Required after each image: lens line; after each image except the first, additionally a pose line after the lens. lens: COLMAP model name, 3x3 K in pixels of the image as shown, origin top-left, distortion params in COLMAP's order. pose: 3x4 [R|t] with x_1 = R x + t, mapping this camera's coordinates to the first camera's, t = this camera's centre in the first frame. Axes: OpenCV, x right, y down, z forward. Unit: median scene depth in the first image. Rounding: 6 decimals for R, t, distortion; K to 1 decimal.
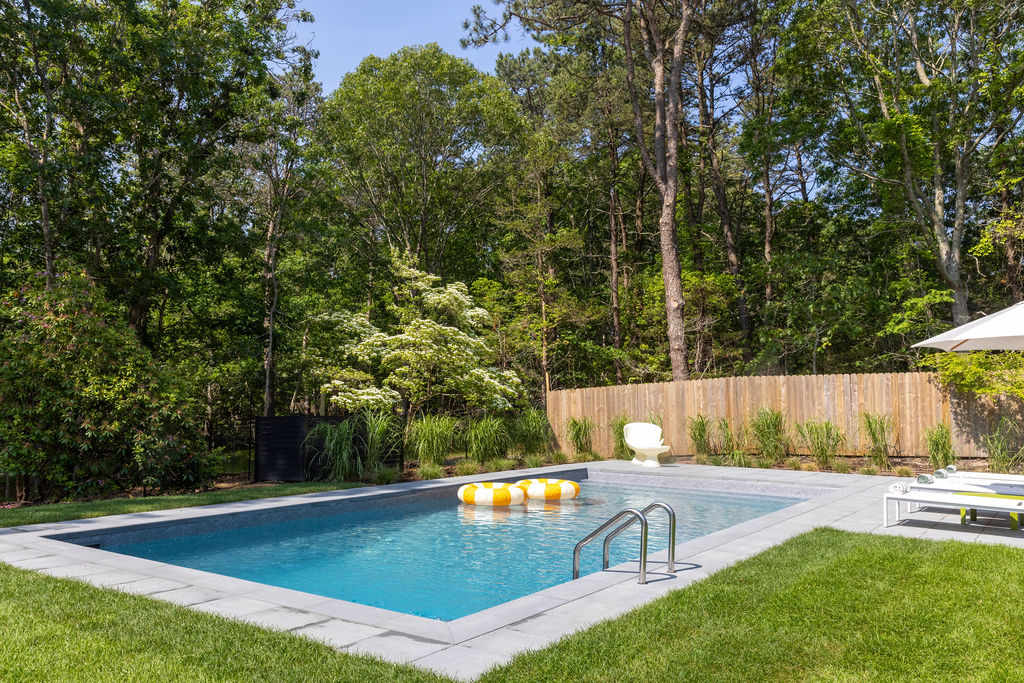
lens RADIAL K [[807.1, 0, 512.0], [0, 807.1, 341.5], [0, 0, 1]] dist [0.023985, -0.001641]
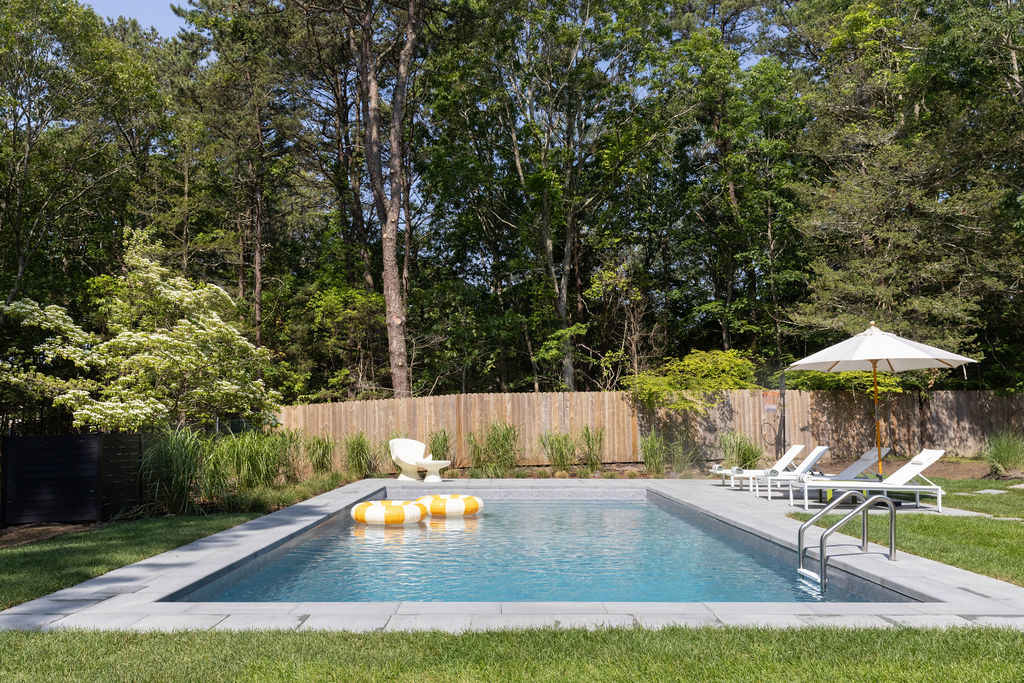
lens RADIAL K [[807.1, 0, 512.0], [0, 807.1, 341.5], [0, 0, 1]] dist [0.023985, -0.001641]
pose [[0.814616, 0.051818, 0.577681, -0.281530], [-0.033910, 0.998552, -0.041752, 0.017902], [-0.579008, 0.014423, 0.815194, 0.113221]]
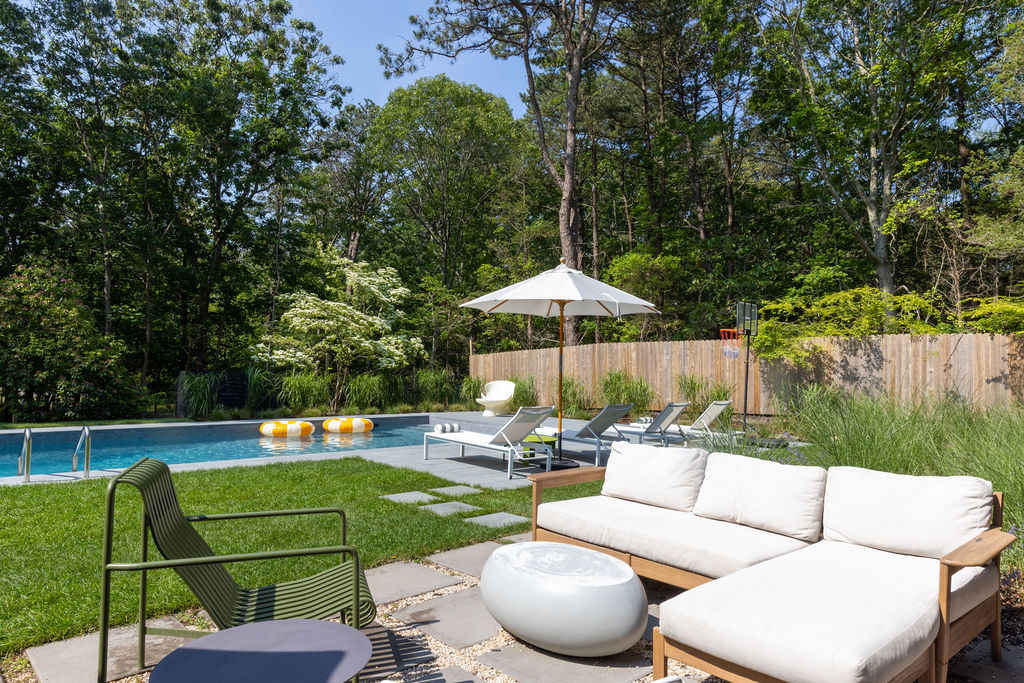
lens RADIAL K [[677.7, 0, 512.0], [0, 677.7, 341.5], [0, 0, 1]] dist [0.030615, -0.000234]
pose [[0.973565, 0.001600, -0.228406, 0.377102], [0.006126, 0.999433, 0.033112, 0.007805], [0.228330, -0.033636, 0.973003, 0.013226]]
